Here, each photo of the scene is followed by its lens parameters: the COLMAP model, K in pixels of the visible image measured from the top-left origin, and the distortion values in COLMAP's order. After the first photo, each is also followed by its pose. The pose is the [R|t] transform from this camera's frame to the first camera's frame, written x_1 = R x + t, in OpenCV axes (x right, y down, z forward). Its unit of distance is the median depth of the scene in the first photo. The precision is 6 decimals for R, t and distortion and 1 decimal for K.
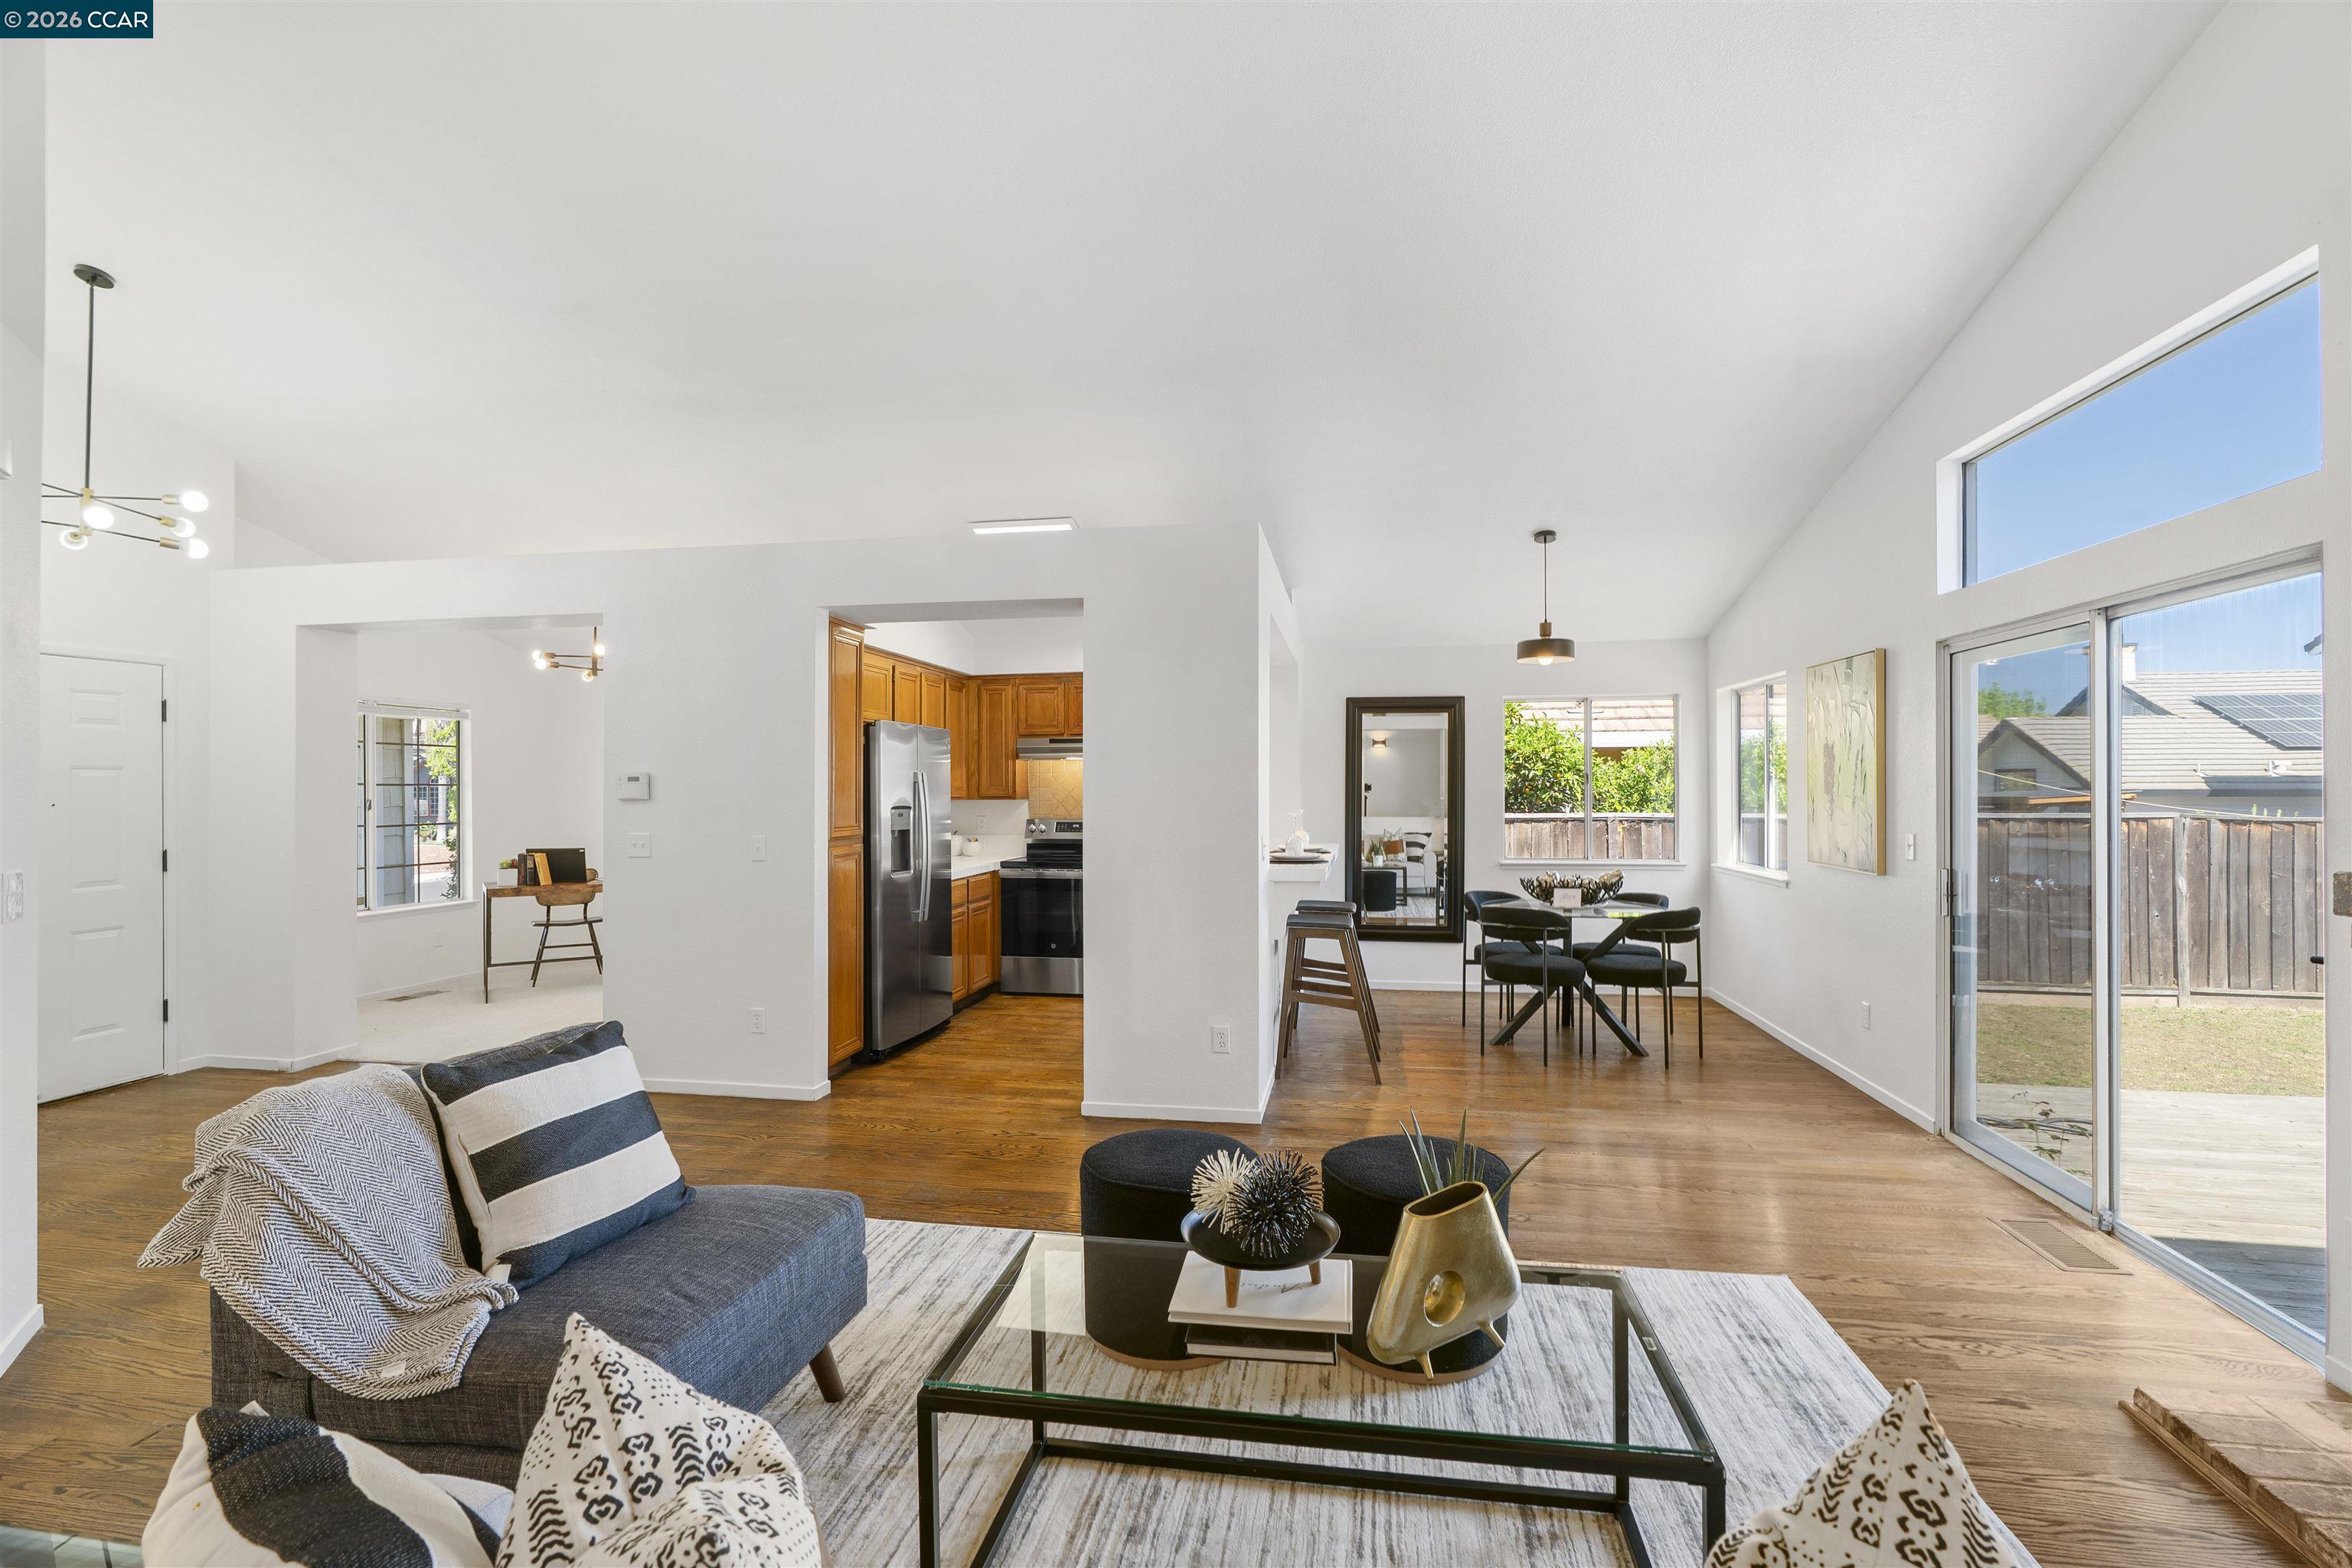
lens RADIAL K [[1080.3, 0, 1180.3], [0, 1080.3, 782.4], [0, 0, 1]] dist [-0.003275, 0.000031]
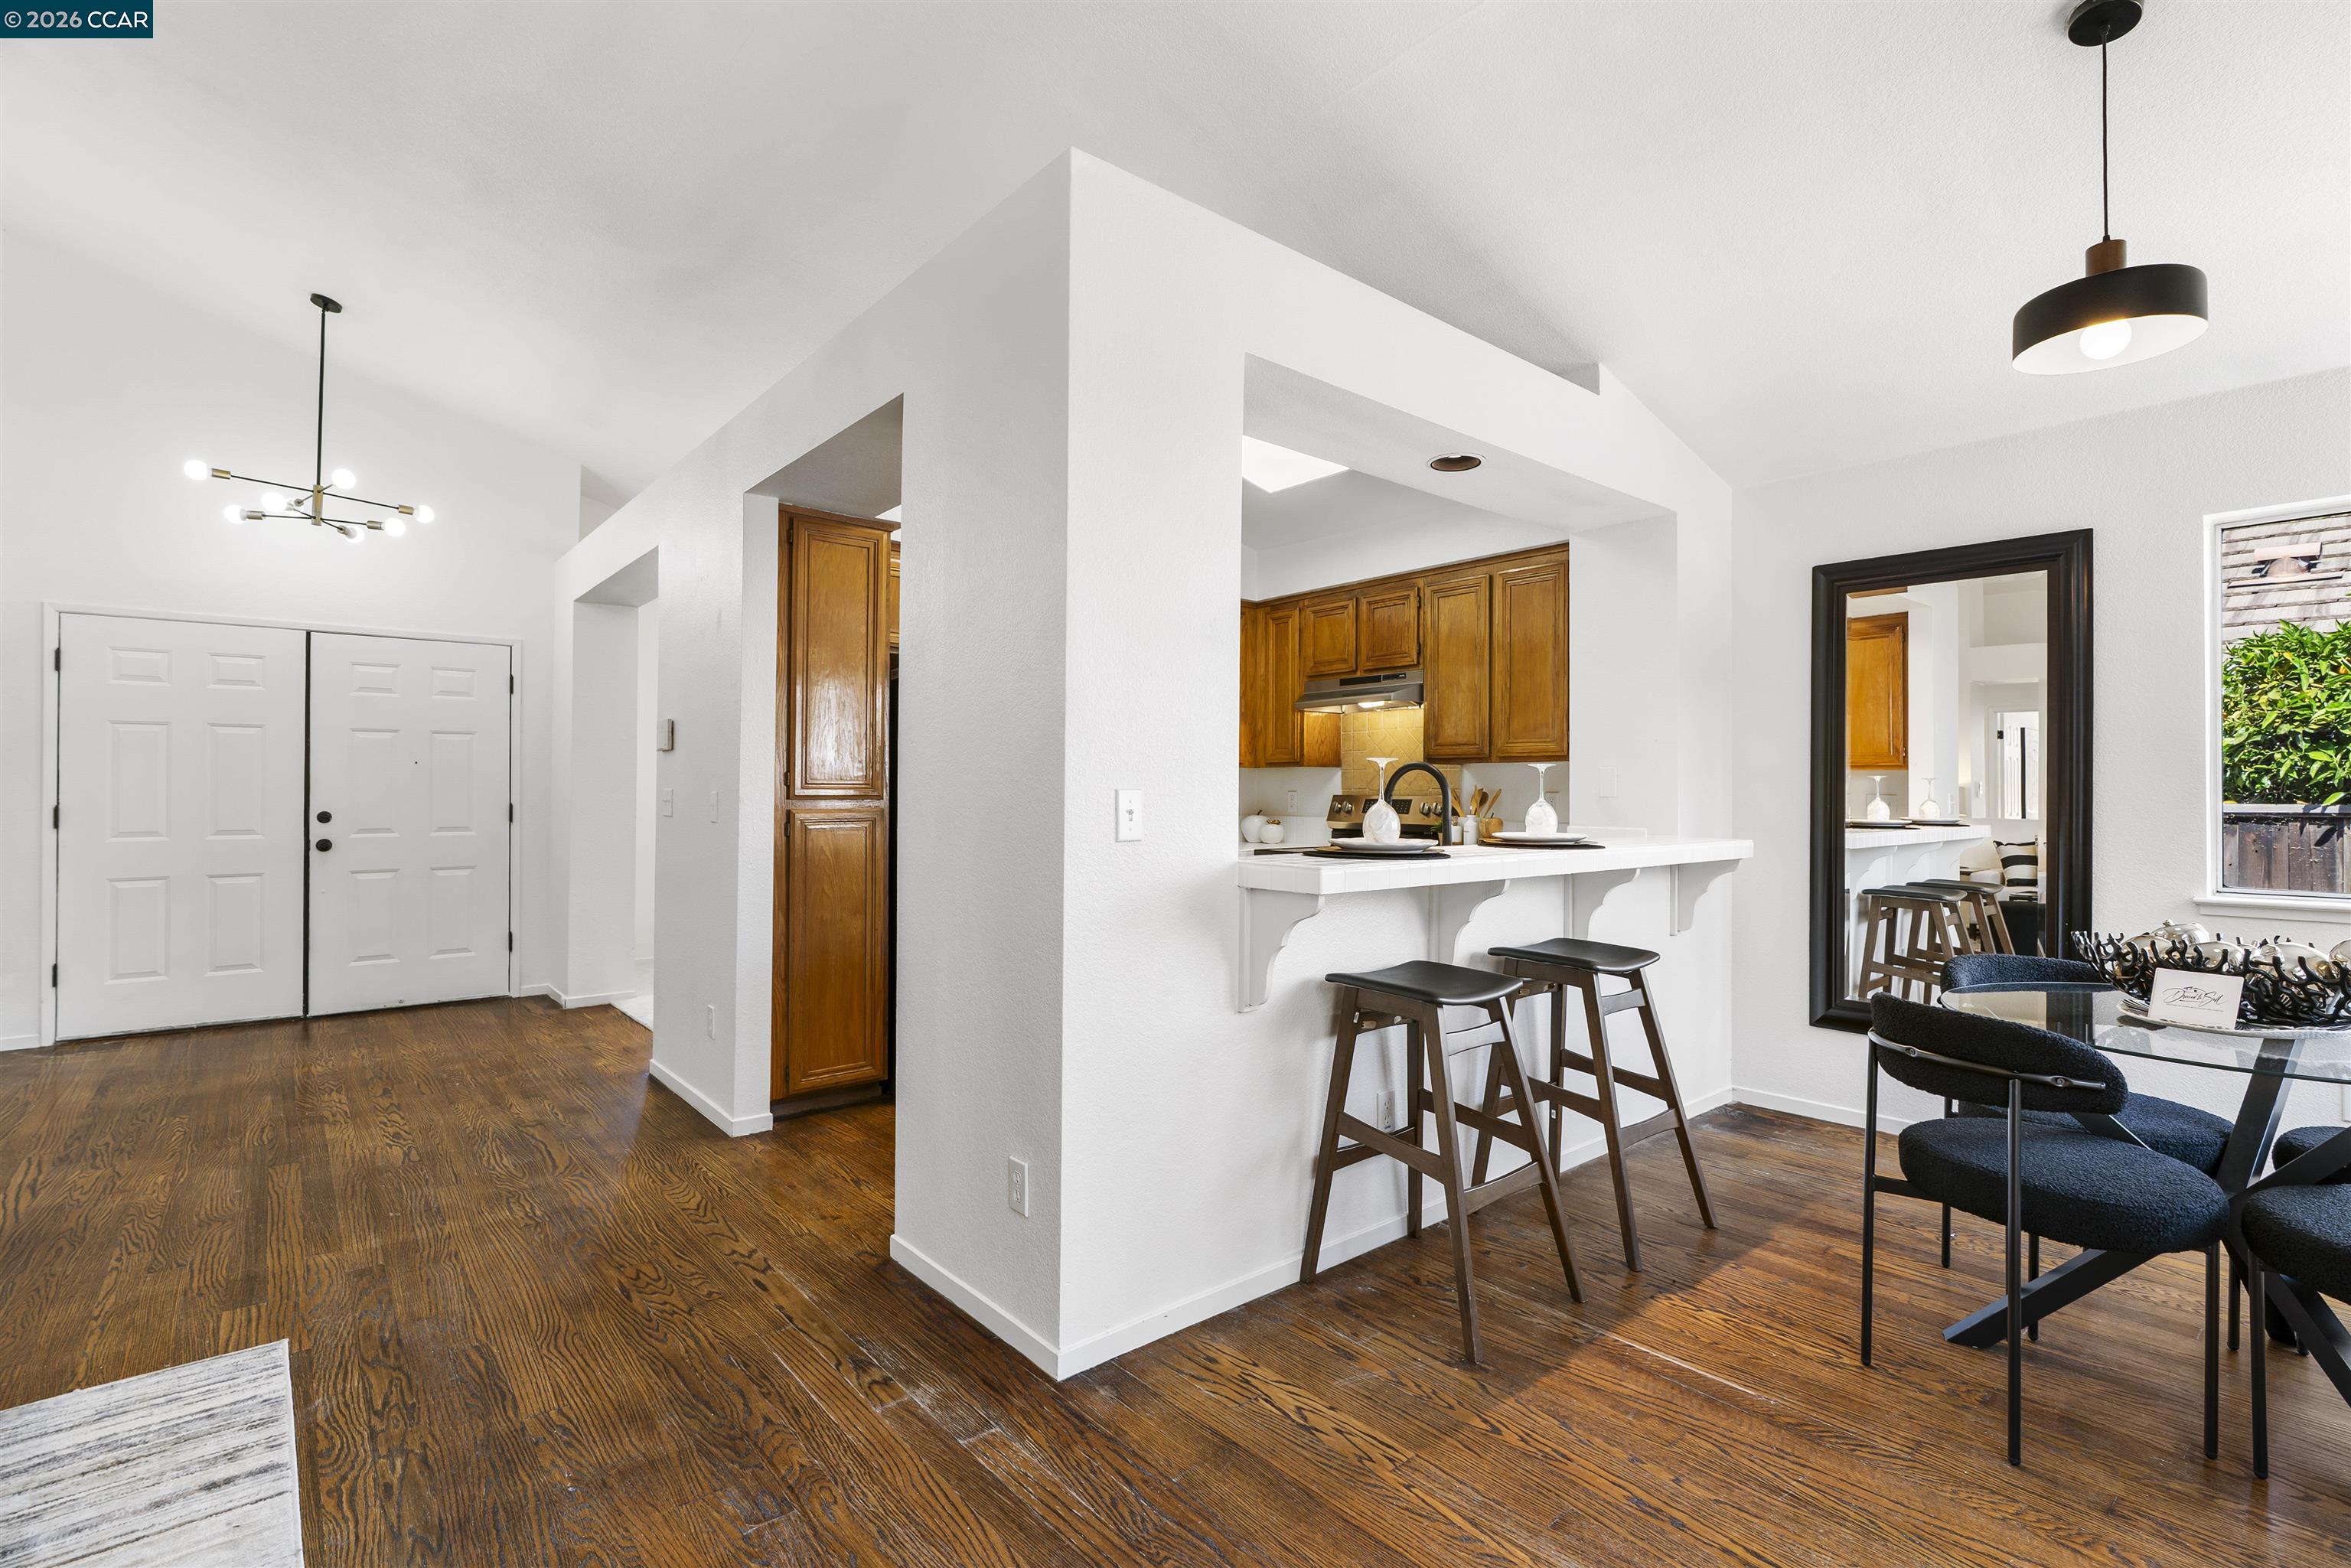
lens RADIAL K [[1079.8, 0, 1181.0], [0, 1079.8, 783.0], [0, 0, 1]] dist [-0.003275, 0.000031]
pose [[0.766933, -0.000820, -0.641727, 0.313561], [-0.001496, 0.999994, -0.003066, 0.036474], [0.641726, 0.003311, 0.766927, 0.489089]]
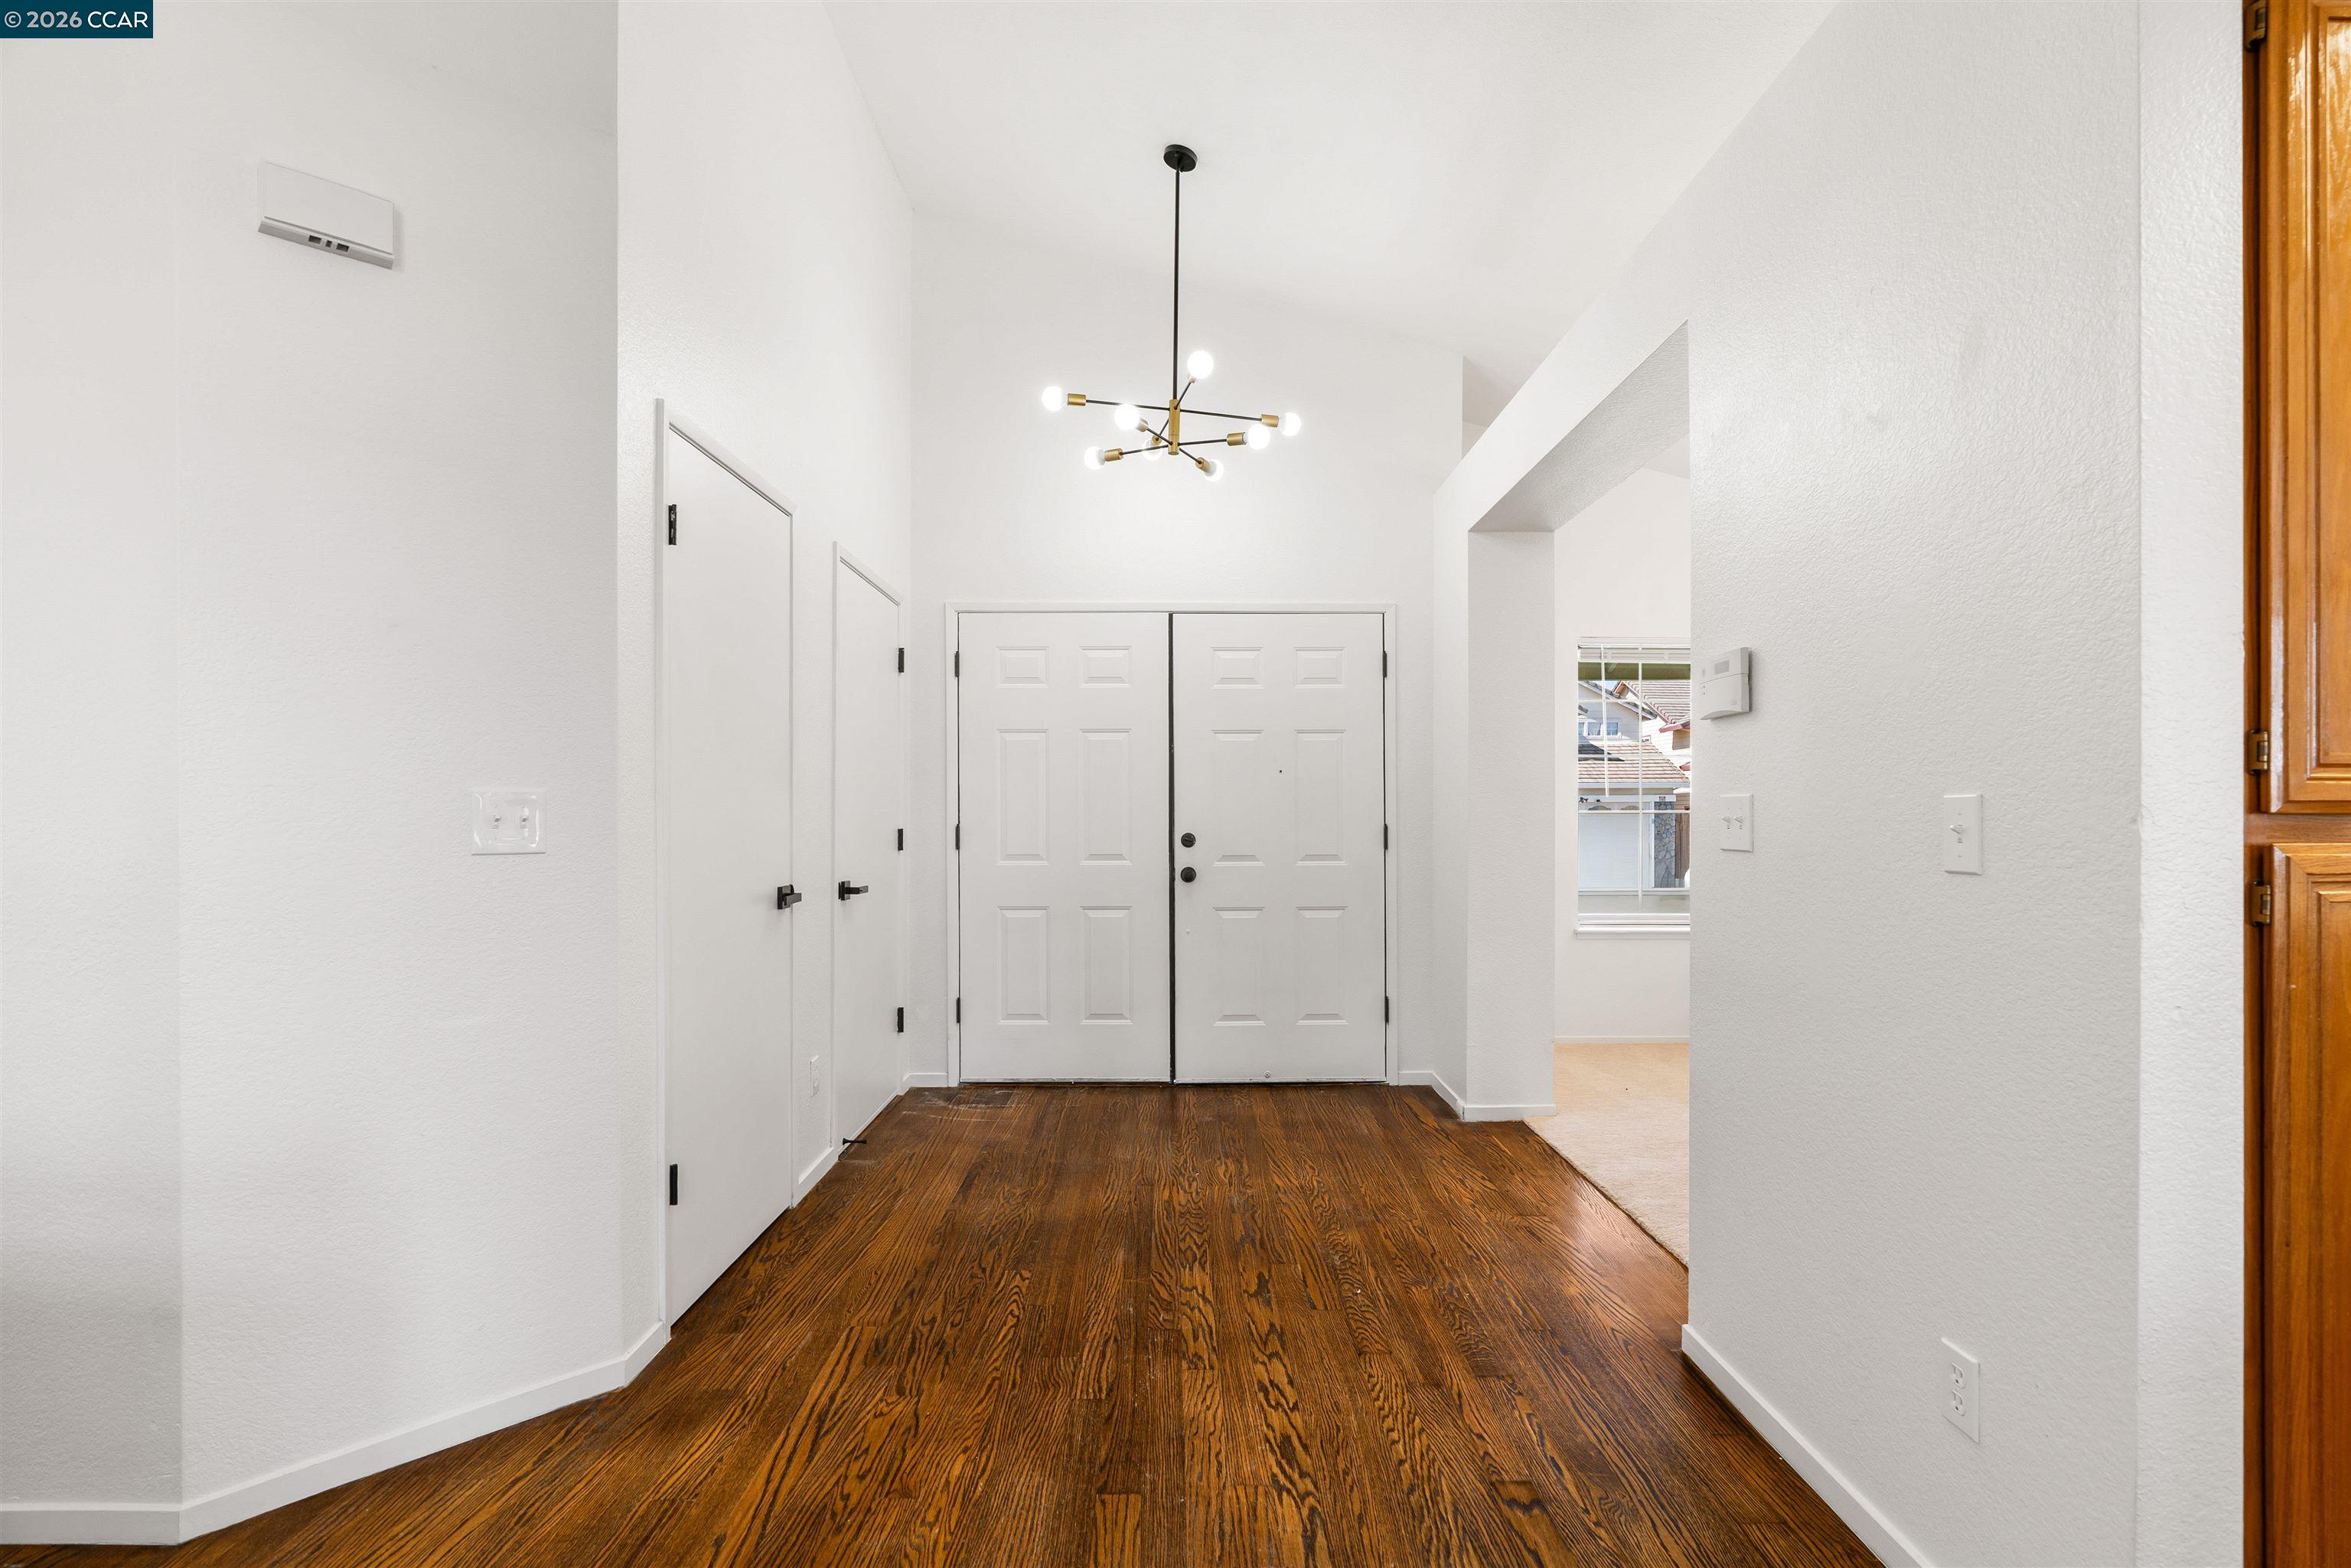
lens RADIAL K [[1079.8, 0, 1194.4], [0, 1079.8, 799.4], [0, 0, 1]] dist [-0.003275, 0.000031]
pose [[0.197119, -0.011047, -0.980317, -0.102523], [0.006820, 0.999928, -0.009896, 0.043073], [0.980356, -0.004735, 0.197181, 0.582134]]
